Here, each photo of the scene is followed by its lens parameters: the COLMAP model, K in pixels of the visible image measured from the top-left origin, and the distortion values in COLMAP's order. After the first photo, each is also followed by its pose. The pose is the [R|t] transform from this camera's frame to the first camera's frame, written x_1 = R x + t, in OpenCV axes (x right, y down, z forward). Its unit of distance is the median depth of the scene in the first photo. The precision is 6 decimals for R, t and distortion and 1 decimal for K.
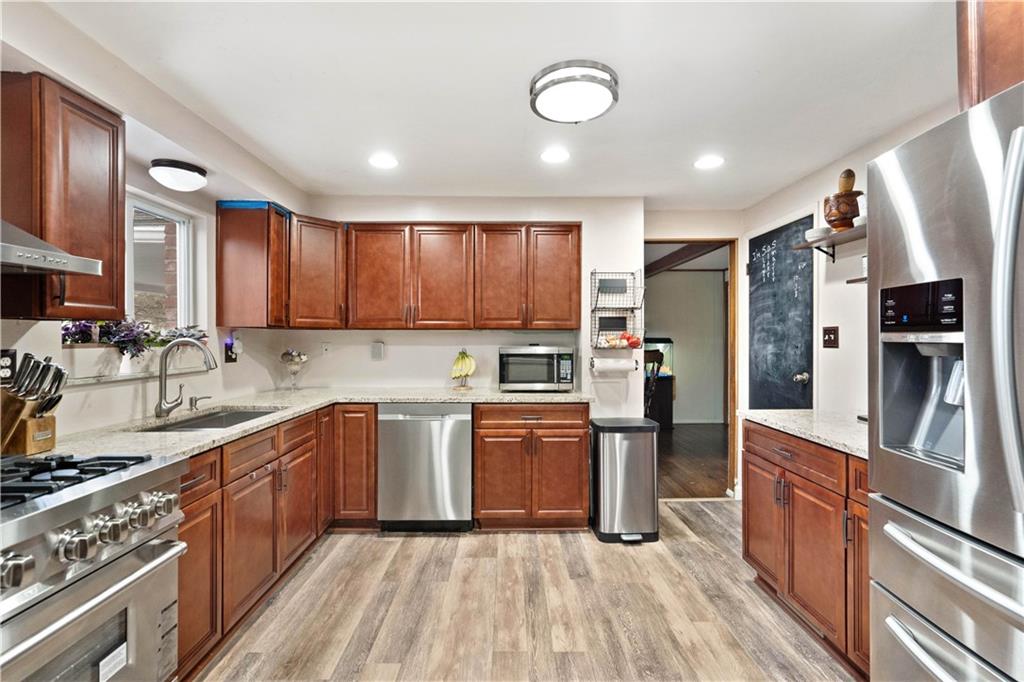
lens RADIAL K [[465.5, 0, 512.0], [0, 465.5, 341.0], [0, 0, 1]] dist [-0.001380, -0.000364]
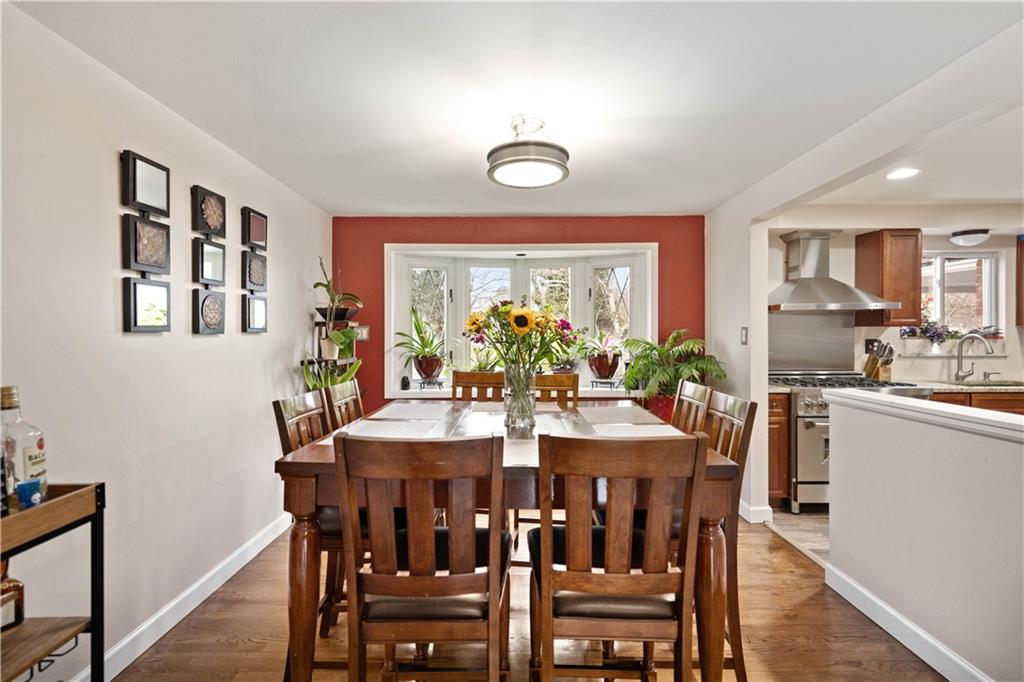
lens RADIAL K [[474.6, 0, 512.0], [0, 474.6, 341.0], [0, 0, 1]] dist [0.000245, 0.000205]
pose [[-0.010880, 0.010160, -0.999889, 1.046659], [-0.002342, 0.999945, 0.010186, 0.004737], [0.999938, 0.002452, -0.010856, -0.648430]]
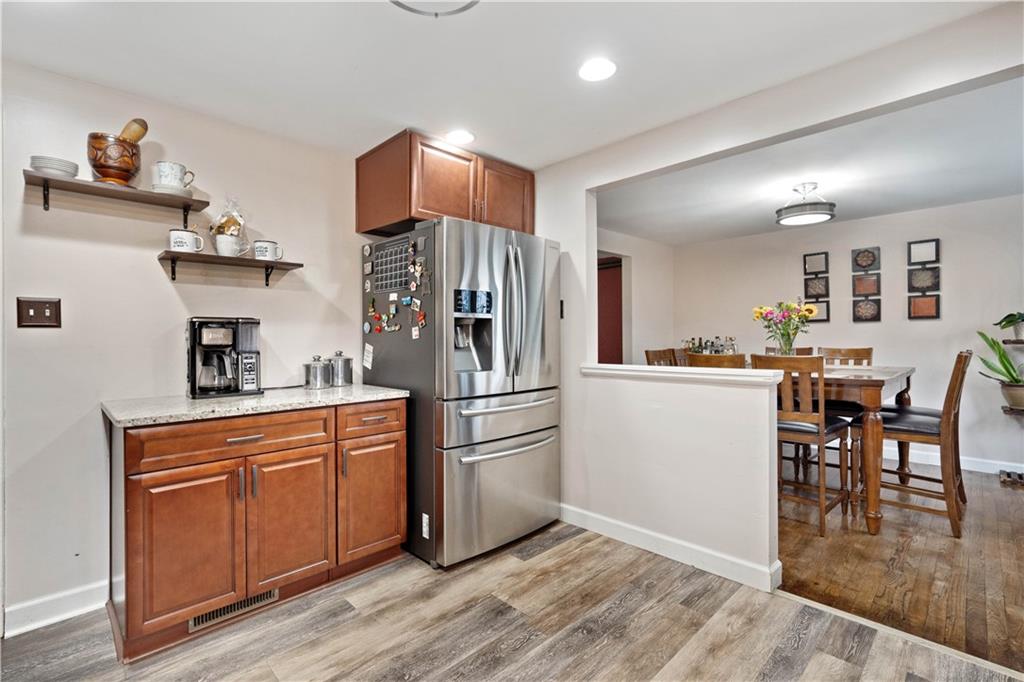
lens RADIAL K [[465.5, 0, 512.0], [0, 465.5, 341.0], [0, 0, 1]] dist [-0.001380, -0.000364]
pose [[-0.694803, 0.003308, 0.719192, -0.406662], [0.013568, 0.999872, 0.008509, 0.047999], [-0.719072, 0.015670, -0.694759, 1.200471]]
